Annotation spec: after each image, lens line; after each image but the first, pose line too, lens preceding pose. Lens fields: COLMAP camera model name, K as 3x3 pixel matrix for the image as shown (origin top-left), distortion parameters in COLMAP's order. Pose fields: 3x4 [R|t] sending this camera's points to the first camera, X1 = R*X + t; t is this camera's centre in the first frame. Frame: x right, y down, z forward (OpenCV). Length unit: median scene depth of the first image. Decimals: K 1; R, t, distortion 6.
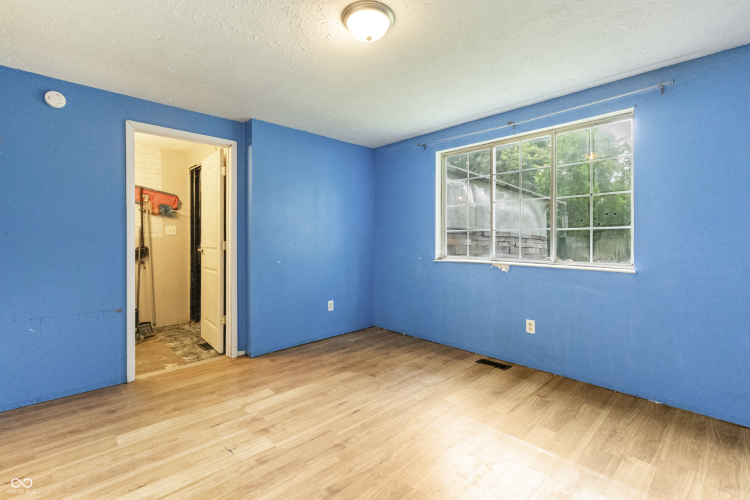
lens RADIAL K [[341.1, 0, 381.8], [0, 341.1, 245.8], [0, 0, 1]] dist [0.005620, 0.000241]
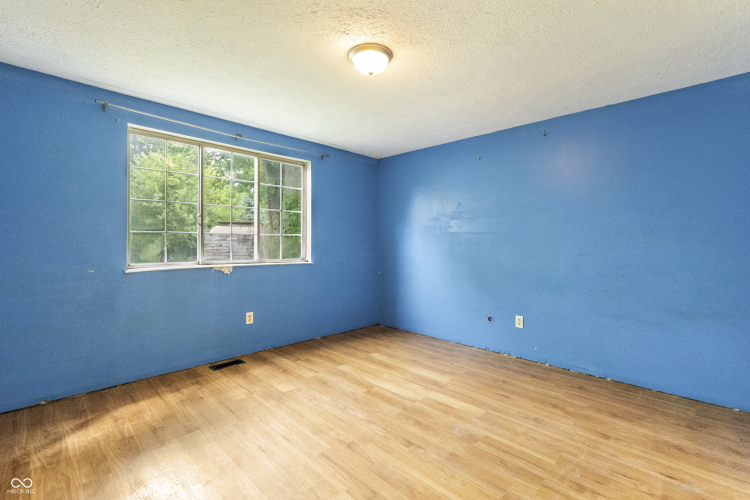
lens RADIAL K [[341.1, 0, 372.5], [0, 341.1, 249.6], [0, 0, 1]] dist [0.005620, 0.000241]
pose [[-0.018104, -0.015562, 0.999715, -0.836407], [0.016136, 0.999744, 0.015855, -0.006941], [-0.999706, 0.016418, -0.017849, 0.697684]]
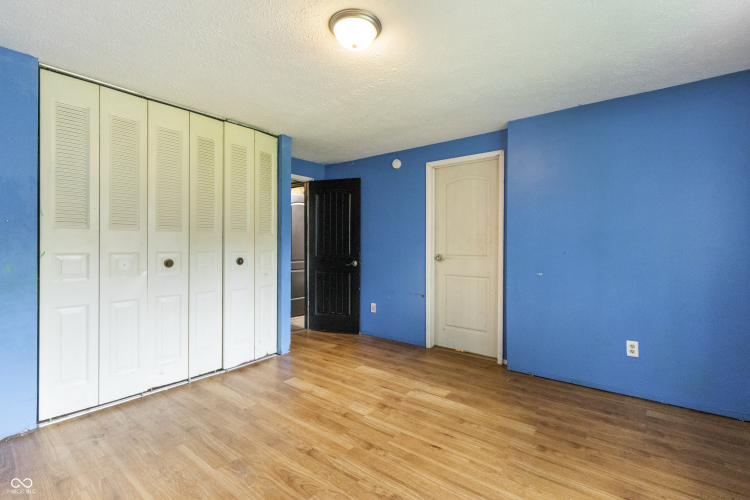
lens RADIAL K [[341.1, 0, 377.7], [0, 341.1, 243.2], [0, 0, 1]] dist [0.005620, 0.000241]
pose [[0.140724, -0.007895, -0.990017, 0.669226], [-0.025378, 0.999611, -0.011578, -0.010123], [0.989724, 0.026754, 0.140469, 0.638676]]
